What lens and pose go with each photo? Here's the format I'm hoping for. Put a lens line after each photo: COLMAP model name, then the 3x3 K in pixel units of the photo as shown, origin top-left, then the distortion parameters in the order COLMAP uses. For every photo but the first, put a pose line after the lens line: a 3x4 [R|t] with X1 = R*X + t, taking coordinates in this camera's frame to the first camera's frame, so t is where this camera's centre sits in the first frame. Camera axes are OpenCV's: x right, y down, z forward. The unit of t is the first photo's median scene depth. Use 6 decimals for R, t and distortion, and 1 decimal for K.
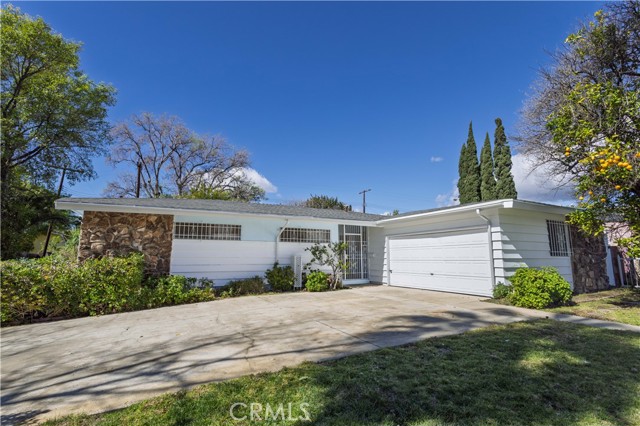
lens RADIAL K [[310.6, 0, 316.0], [0, 310.6, 209.7], [0, 0, 1]] dist [-0.016082, 0.005629]
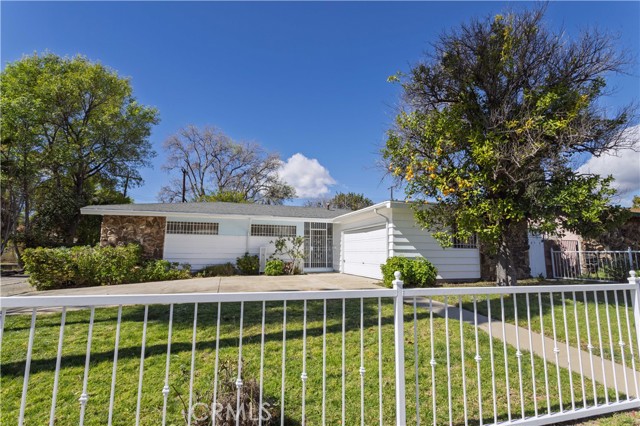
lens RADIAL K [[310.6, 0, 318.4], [0, 310.6, 210.5], [0, 0, 1]] dist [-0.016082, 0.005629]
pose [[0.982703, -0.015915, -0.184502, 0.400534], [0.019356, 0.999670, 0.016864, -0.015784], [0.184173, -0.020144, 0.982687, -0.184091]]
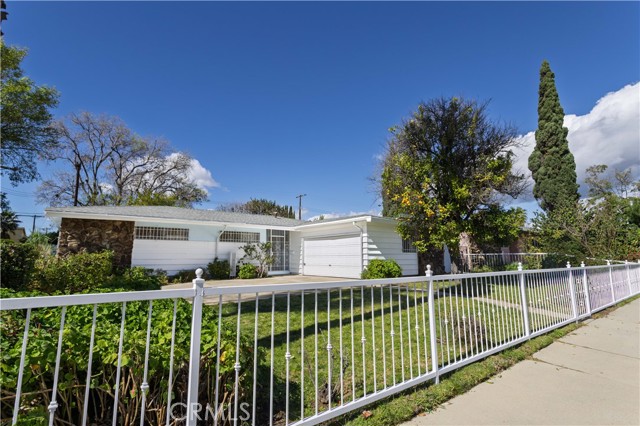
lens RADIAL K [[310.6, 0, 314.6], [0, 310.6, 208.8], [0, 0, 1]] dist [-0.016082, 0.005629]
pose [[0.984180, 0.024308, 0.175496, 0.046584], [-0.024140, 0.999704, -0.003094, -0.042057], [-0.175519, -0.001191, 0.984475, -0.362875]]
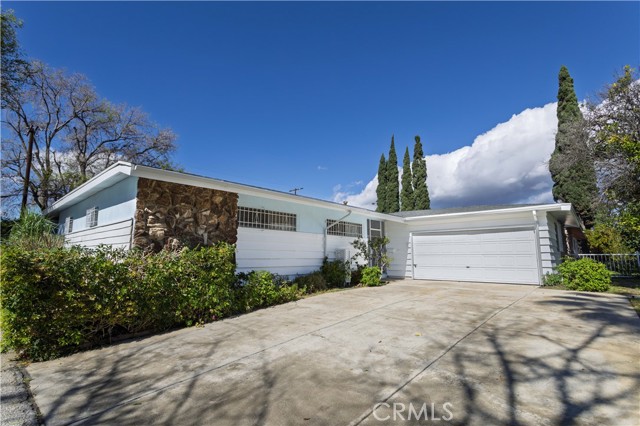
lens RADIAL K [[310.6, 0, 318.9], [0, 310.6, 211.4], [0, 0, 1]] dist [-0.016082, 0.005629]
pose [[0.931862, 0.055495, 0.358544, -0.497315], [-0.058080, 0.998306, -0.003565, 0.040436], [-0.358134, -0.017502, 0.933506, 0.148264]]
